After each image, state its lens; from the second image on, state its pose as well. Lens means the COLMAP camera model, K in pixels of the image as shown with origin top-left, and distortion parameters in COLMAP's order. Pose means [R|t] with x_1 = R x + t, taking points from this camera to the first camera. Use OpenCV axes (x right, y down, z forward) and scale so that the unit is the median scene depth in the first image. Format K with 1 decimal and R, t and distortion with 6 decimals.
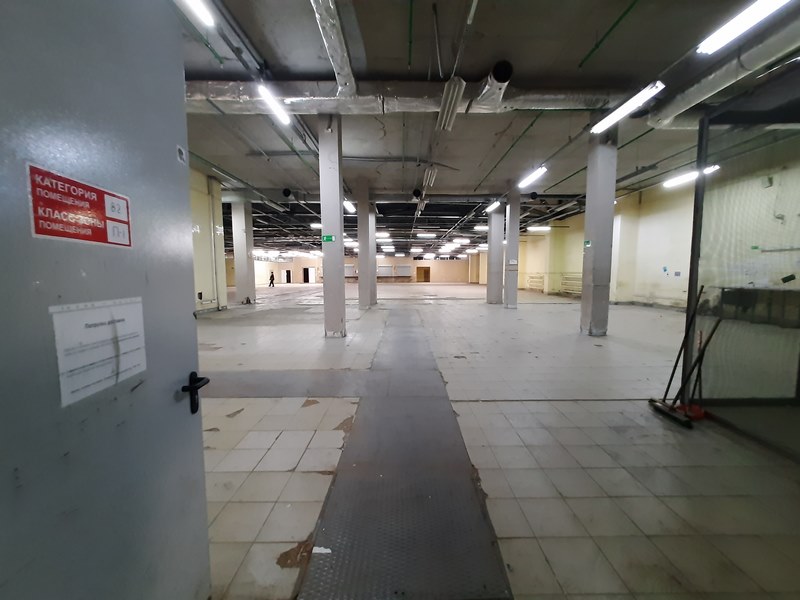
lens RADIAL K [[314.5, 0, 406.5], [0, 314.5, 299.9], [0, 0, 1]] dist [-0.000714, -0.001054]
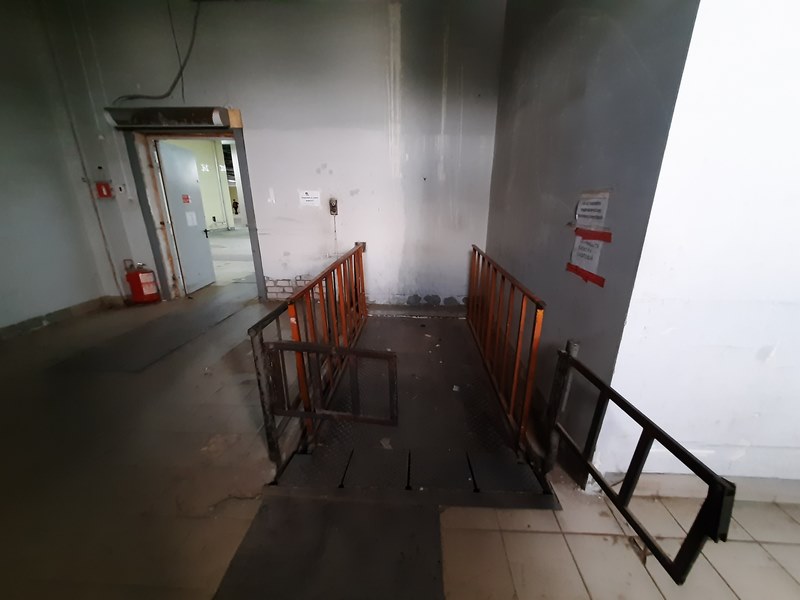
lens RADIAL K [[314.5, 0, 399.0], [0, 314.5, 301.9], [0, 0, 1]] dist [-0.000714, -0.001054]
pose [[0.997162, 0.024706, -0.071116, 0.477523], [-0.007963, 0.973934, 0.226693, 0.038251], [0.074863, -0.225483, 0.971366, -0.669811]]
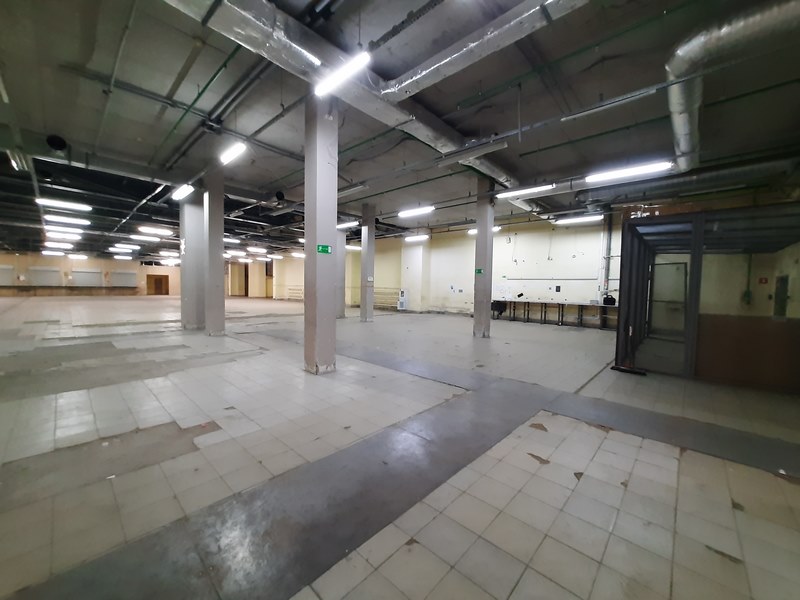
lens RADIAL K [[314.5, 0, 404.1], [0, 314.5, 301.4], [0, 0, 1]] dist [-0.000714, -0.001054]
pose [[0.681436, -0.018644, 0.731641, -0.351710], [0.041177, 0.999069, -0.012893, -0.022041], [-0.730719, 0.038912, 0.681569, 0.158255]]
